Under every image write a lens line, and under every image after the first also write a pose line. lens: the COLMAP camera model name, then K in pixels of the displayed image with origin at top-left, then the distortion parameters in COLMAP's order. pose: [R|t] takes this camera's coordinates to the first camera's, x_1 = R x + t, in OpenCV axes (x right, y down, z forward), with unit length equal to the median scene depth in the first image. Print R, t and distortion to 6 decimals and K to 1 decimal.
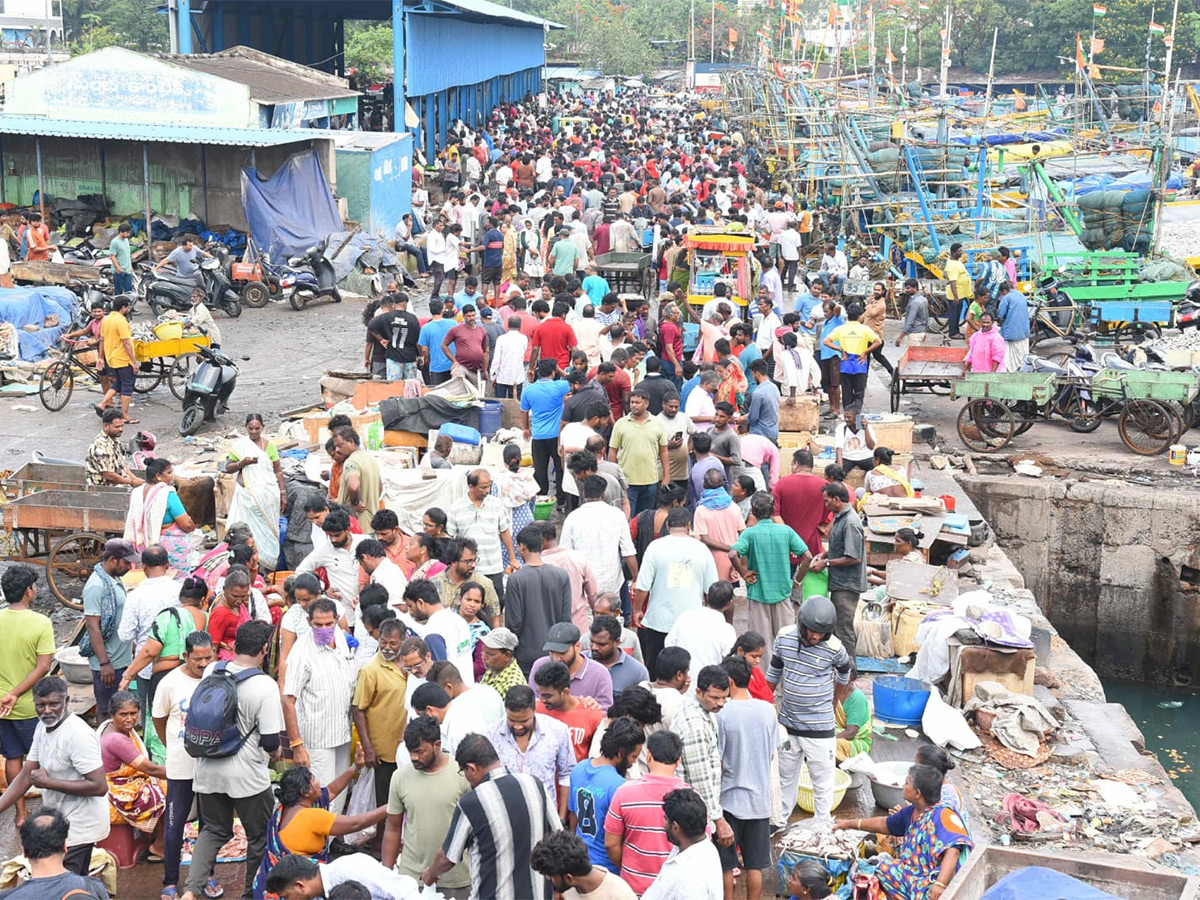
lens RADIAL K [[2350.2, 0, 566.2], [0, 2350.2, 450.1], [0, 0, 1]] dist [0.404409, 0.000000]
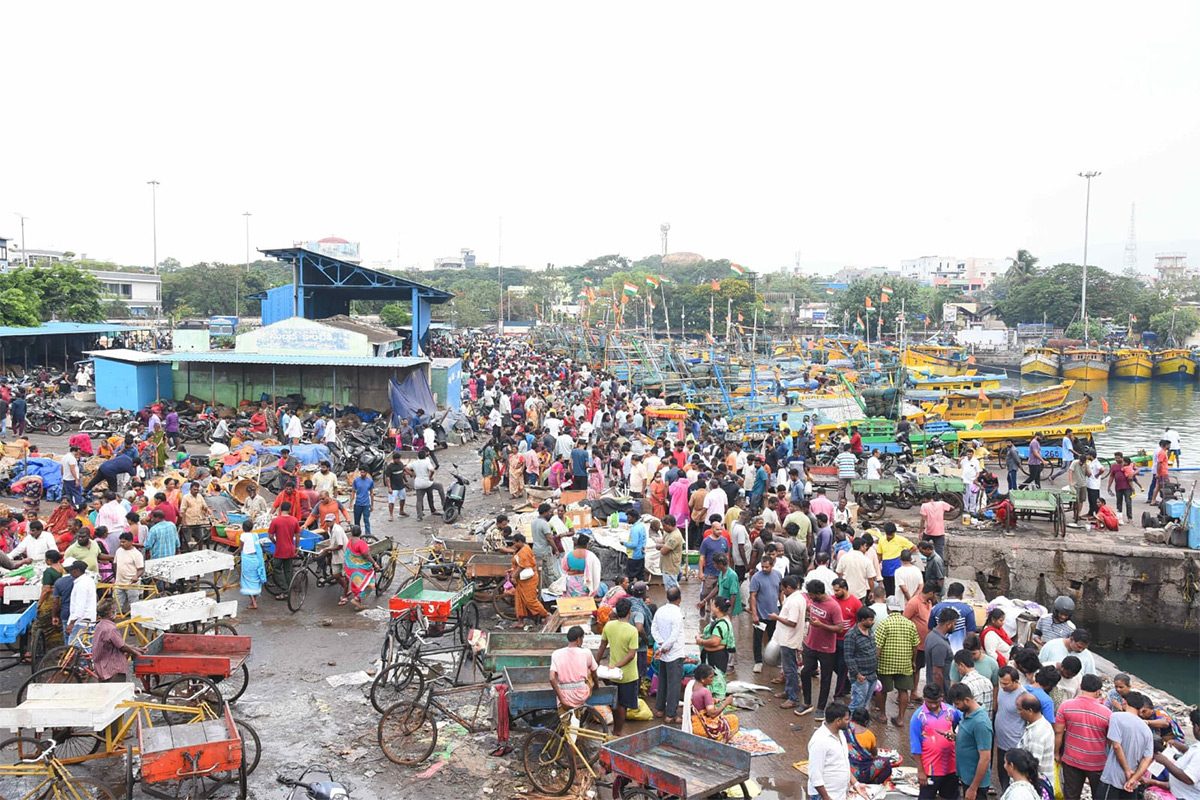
lens RADIAL K [[1243.9, 0, 589.5], [0, 1243.9, 376.6], [0, 0, 1]] dist [0.052745, 0.000000]
pose [[0.984756, -0.007728, 0.173769, -0.219003], [0.027782, 0.993175, -0.113277, -0.006520], [-0.171708, 0.116378, 0.978250, 0.023009]]
